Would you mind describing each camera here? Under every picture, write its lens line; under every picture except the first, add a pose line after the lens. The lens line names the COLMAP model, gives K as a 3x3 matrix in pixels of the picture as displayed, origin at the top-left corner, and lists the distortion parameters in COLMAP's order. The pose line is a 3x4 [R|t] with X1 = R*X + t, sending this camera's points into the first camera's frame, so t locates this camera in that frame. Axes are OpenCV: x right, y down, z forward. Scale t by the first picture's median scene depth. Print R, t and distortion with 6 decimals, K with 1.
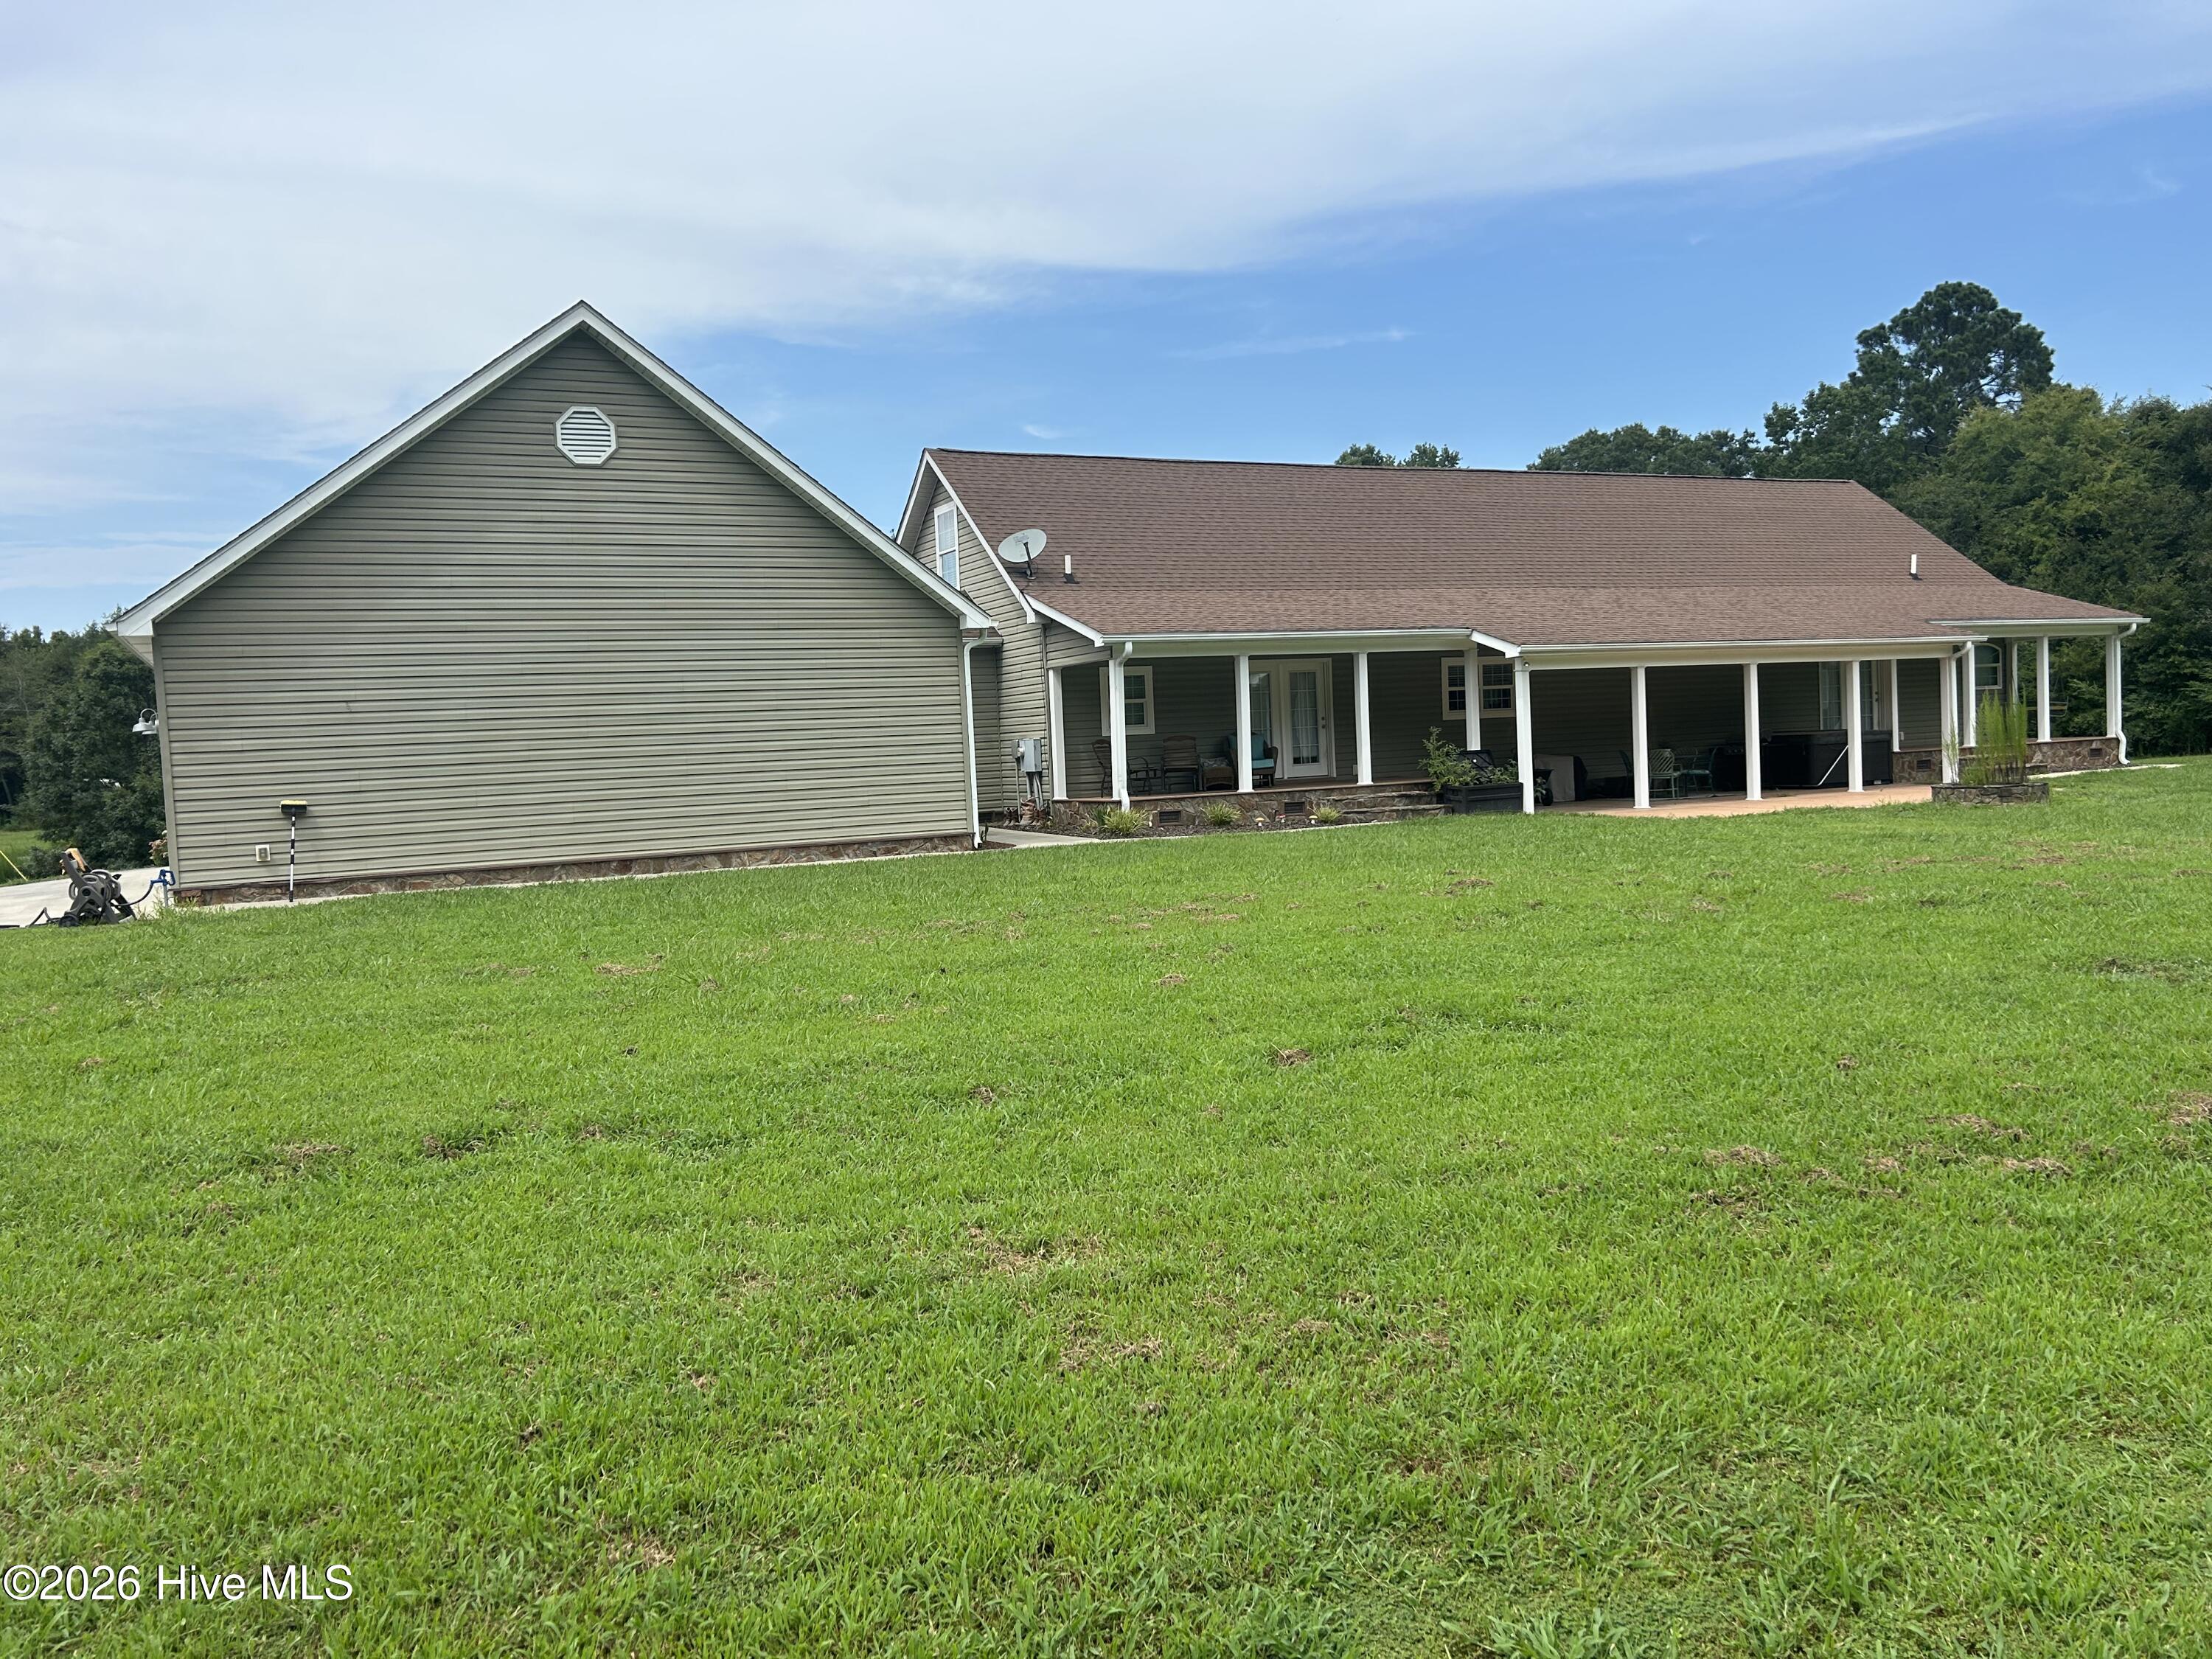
lens RADIAL K [[1642.5, 0, 1106.0], [0, 1642.5, 829.5], [0, 0, 1]] dist [0.006705, 0.001560]
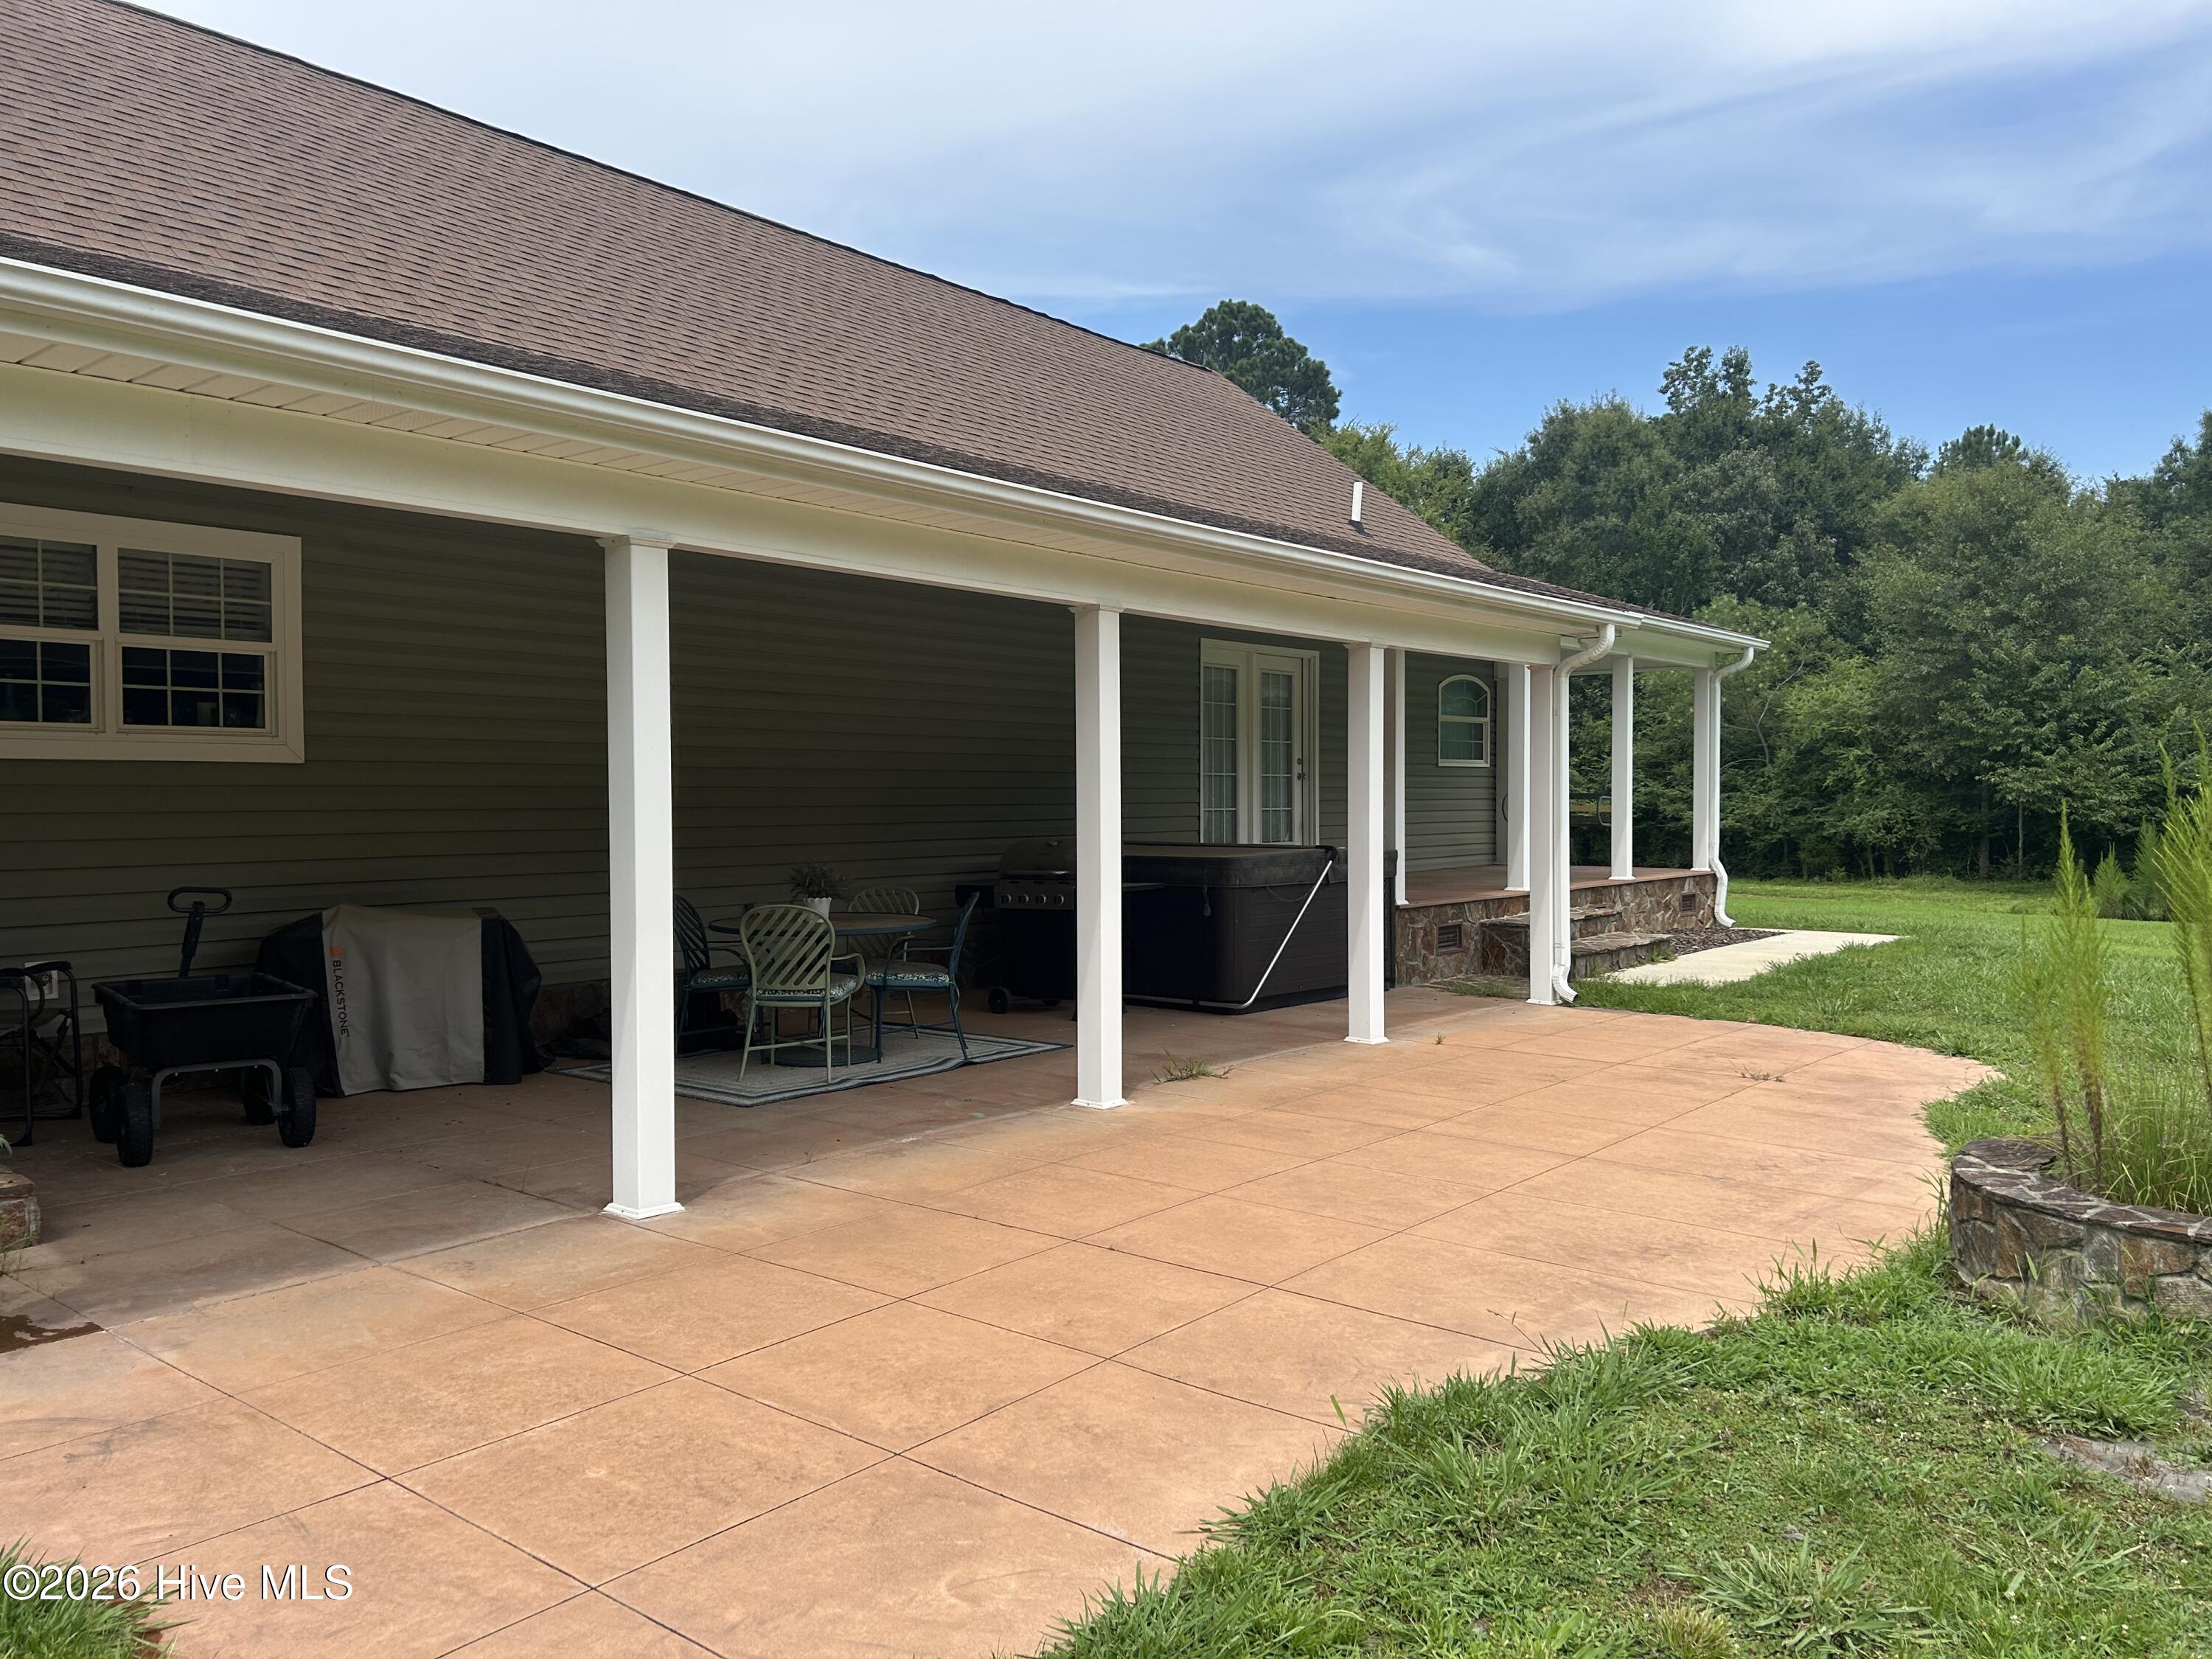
lens RADIAL K [[1642.5, 0, 1106.0], [0, 1642.5, 829.5], [0, 0, 1]] dist [0.006705, 0.001560]
pose [[0.903888, 0.034095, 0.426409, 0.103195], [-0.015468, 0.998772, -0.047071, -0.018985], [-0.427490, 0.035951, 0.903305, 0.280086]]
